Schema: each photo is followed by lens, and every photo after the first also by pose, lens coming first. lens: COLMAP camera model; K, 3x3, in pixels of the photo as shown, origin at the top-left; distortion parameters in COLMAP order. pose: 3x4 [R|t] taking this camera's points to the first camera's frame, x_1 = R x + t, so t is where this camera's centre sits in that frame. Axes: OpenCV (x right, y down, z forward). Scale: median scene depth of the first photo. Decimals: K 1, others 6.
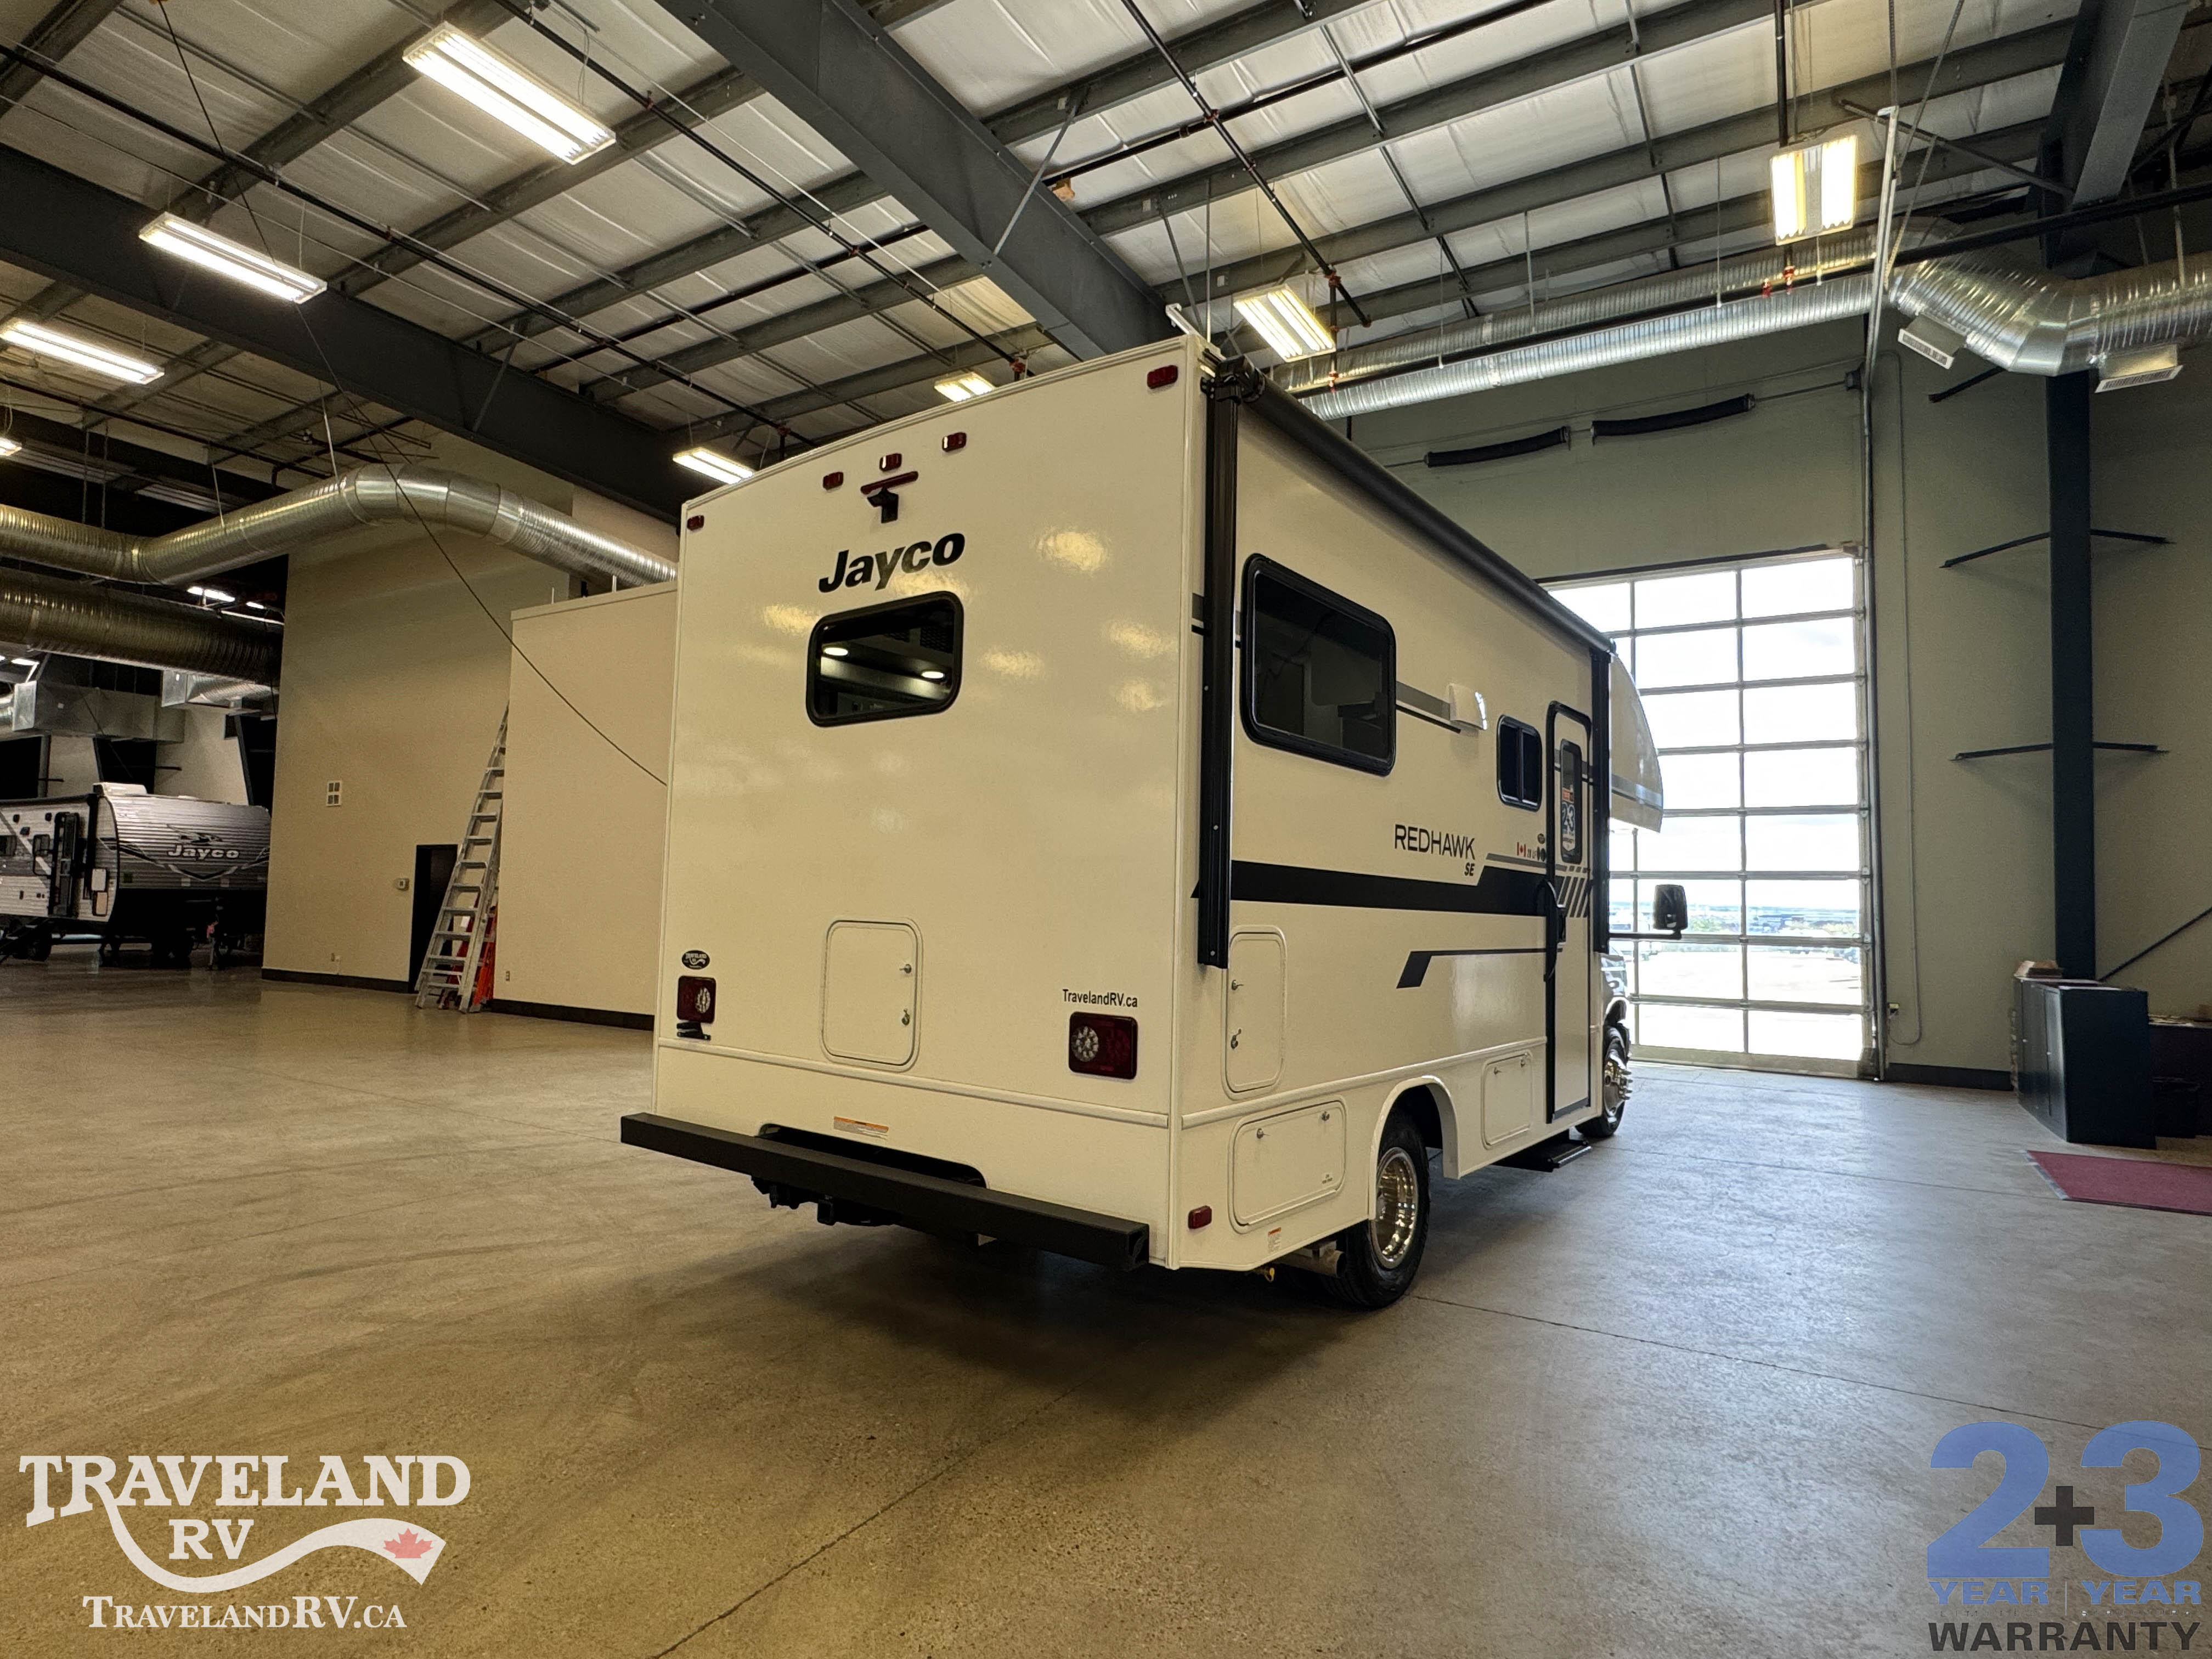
lens RADIAL K [[1148.0, 0, 1090.7], [0, 1148.0, 833.6], [0, 0, 1]] dist [-0.002075, 0.000731]
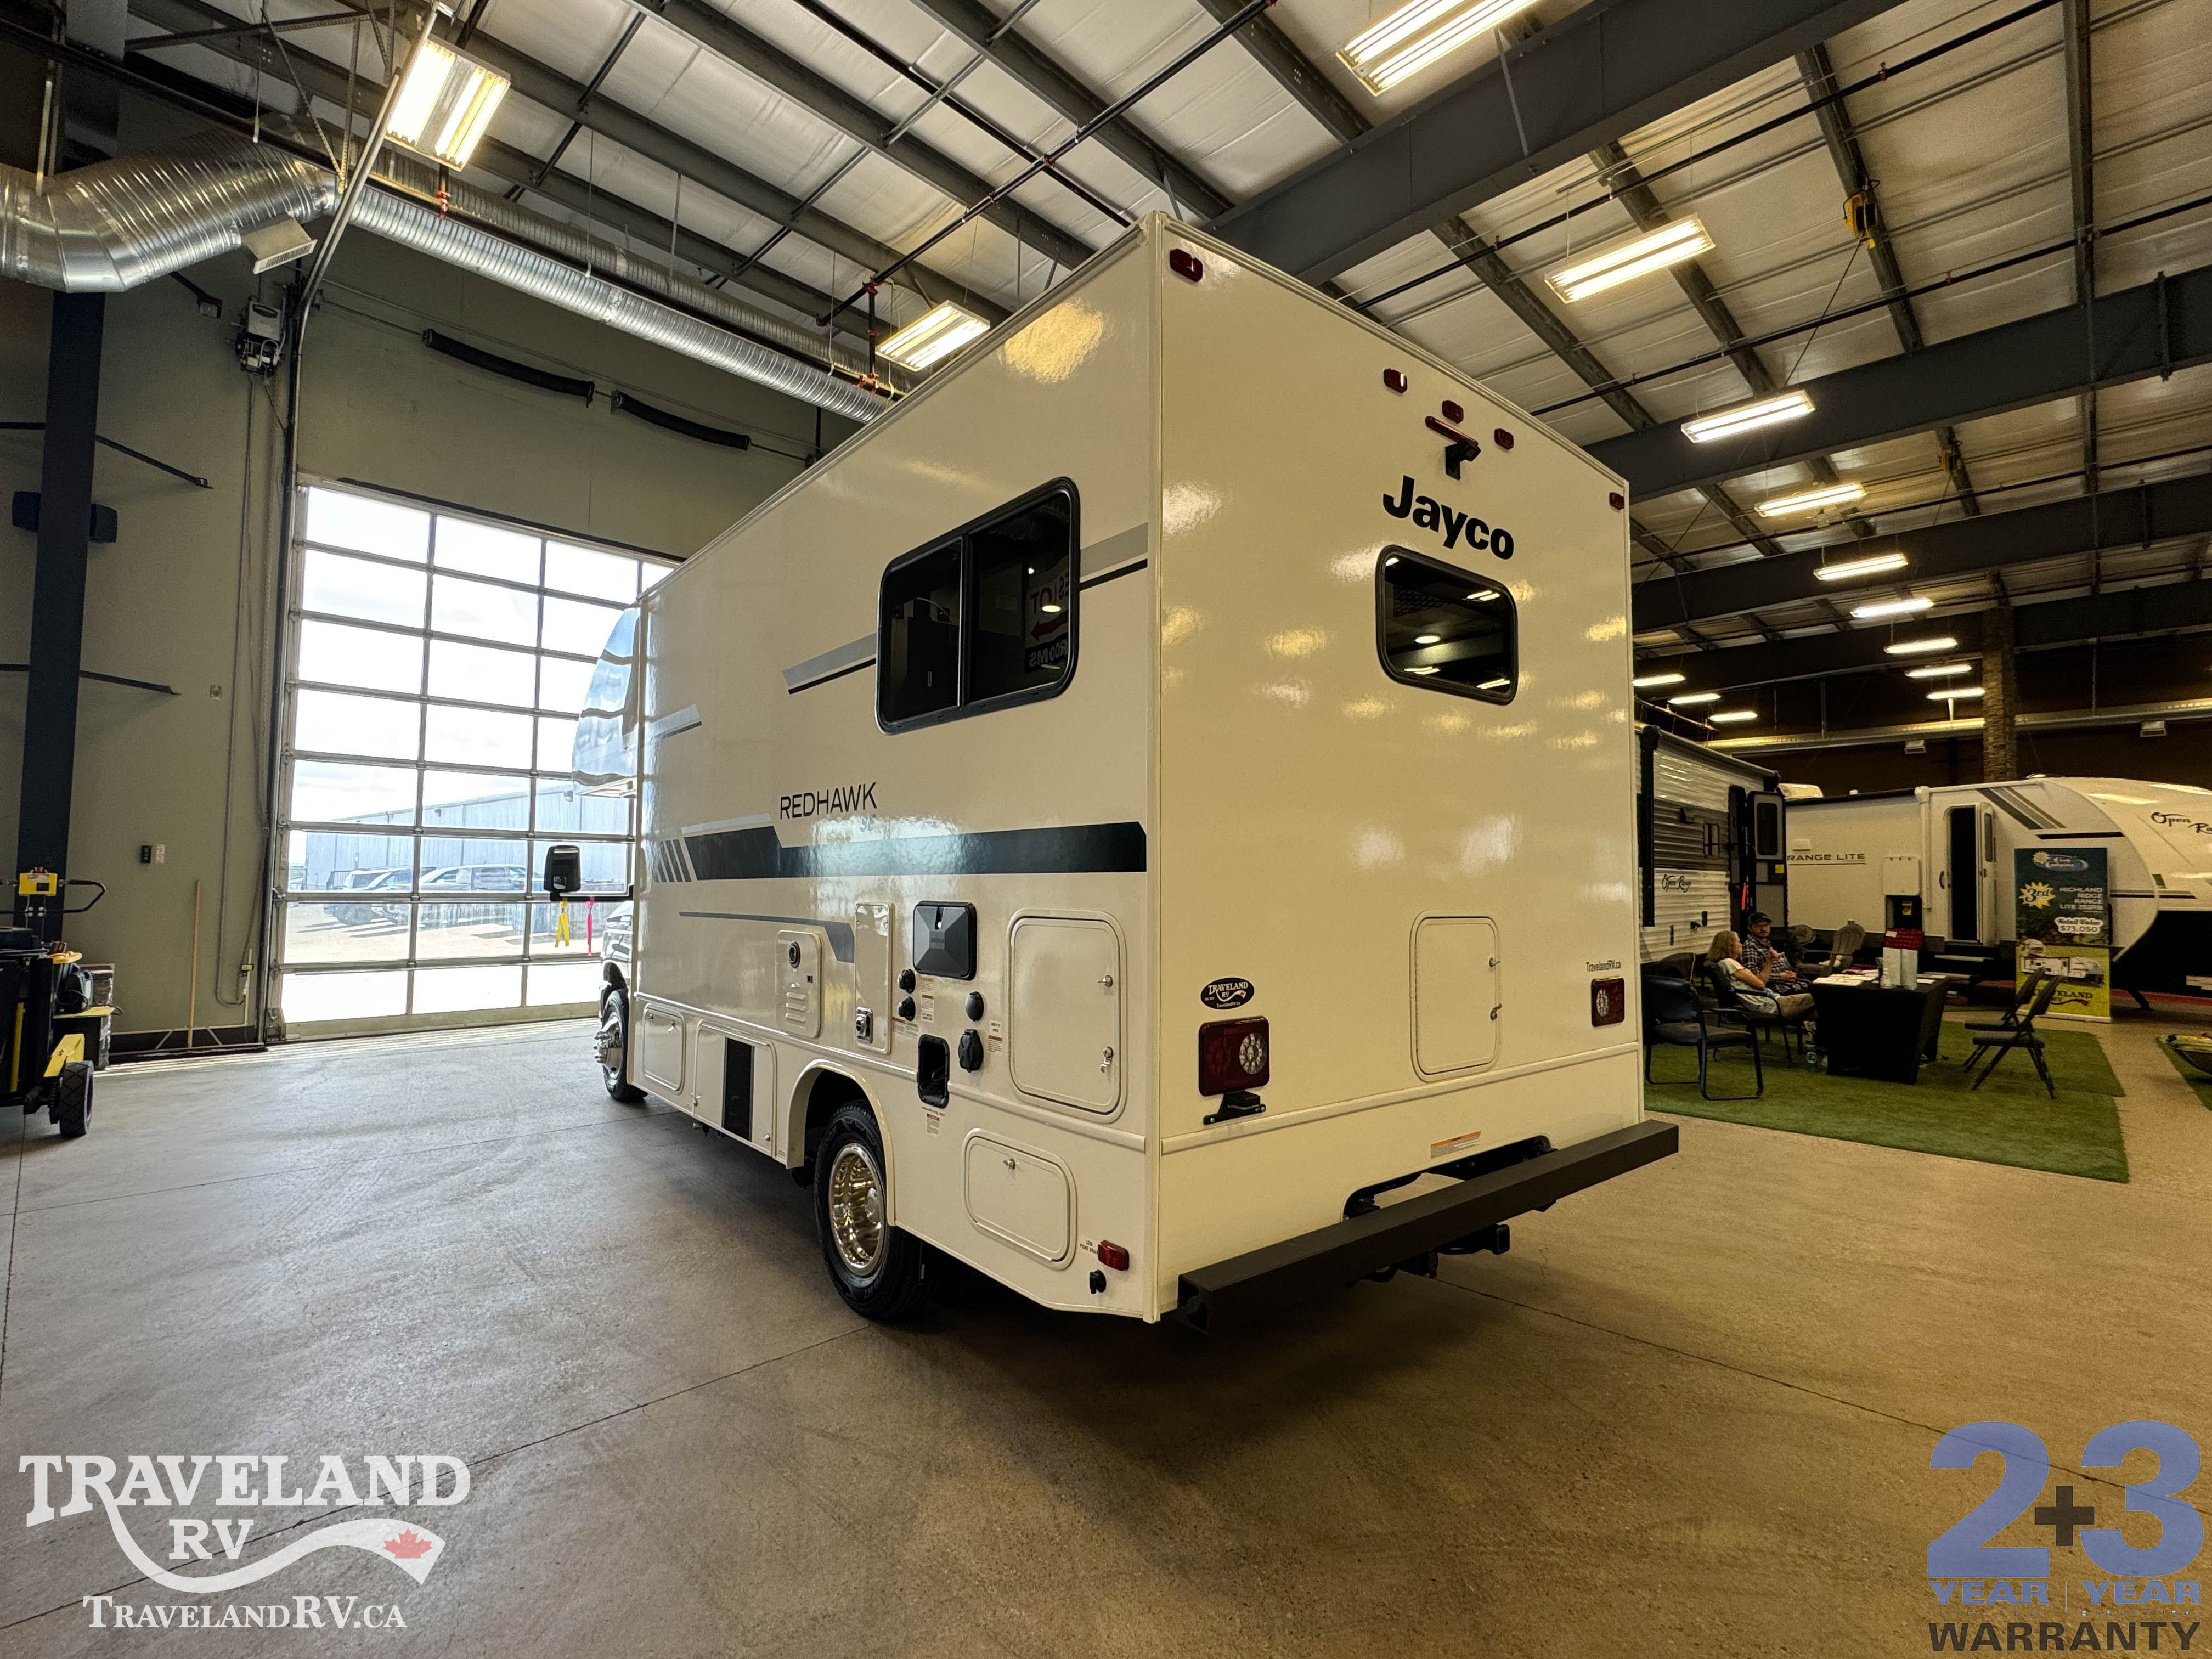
lens RADIAL K [[1030.4, 0, 1109.9], [0, 1030.4, 839.2], [0, 0, 1]] dist [0.000918, 0.000496]
pose [[0.214758, 0.024921, 0.976349, -0.922819], [-0.065331, 0.997802, -0.011099, 0.037575], [-0.974480, -0.061402, 0.215914, 0.963901]]
